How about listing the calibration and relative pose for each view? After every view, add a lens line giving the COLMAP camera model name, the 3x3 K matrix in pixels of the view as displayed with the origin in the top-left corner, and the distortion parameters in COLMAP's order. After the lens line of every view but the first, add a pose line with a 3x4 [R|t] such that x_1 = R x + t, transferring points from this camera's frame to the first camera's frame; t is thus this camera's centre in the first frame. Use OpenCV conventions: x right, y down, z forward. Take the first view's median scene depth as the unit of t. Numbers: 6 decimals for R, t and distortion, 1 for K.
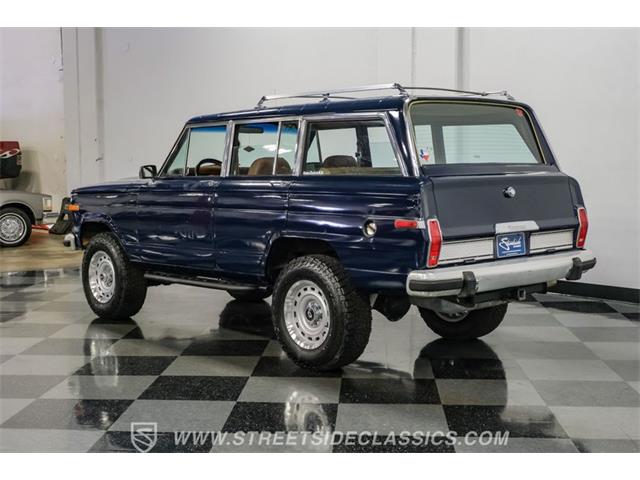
lens RADIAL K [[800.3, 0, 320.0], [0, 800.3, 240.0], [0, 0, 1]] dist [0.001523, 0.007378]
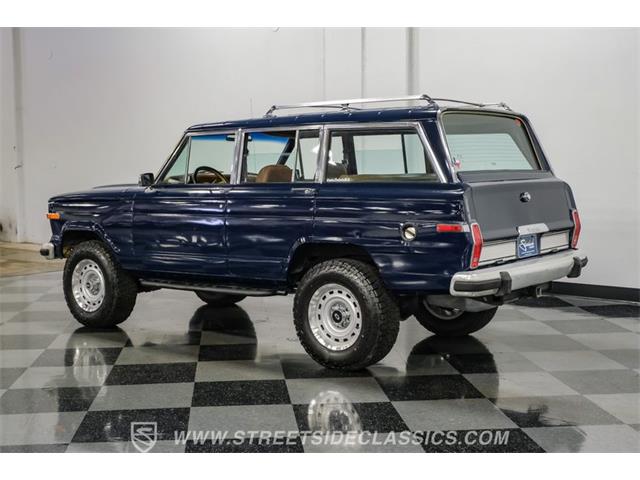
lens RADIAL K [[765.2, 0, 320.0], [0, 765.2, 240.0], [0, 0, 1]] dist [0.004565, 0.003004]
pose [[0.989375, -0.016343, 0.144463, -0.166898], [0.016994, 0.999850, -0.003270, -0.003070], [-0.144388, 0.005690, 0.989505, 0.023047]]
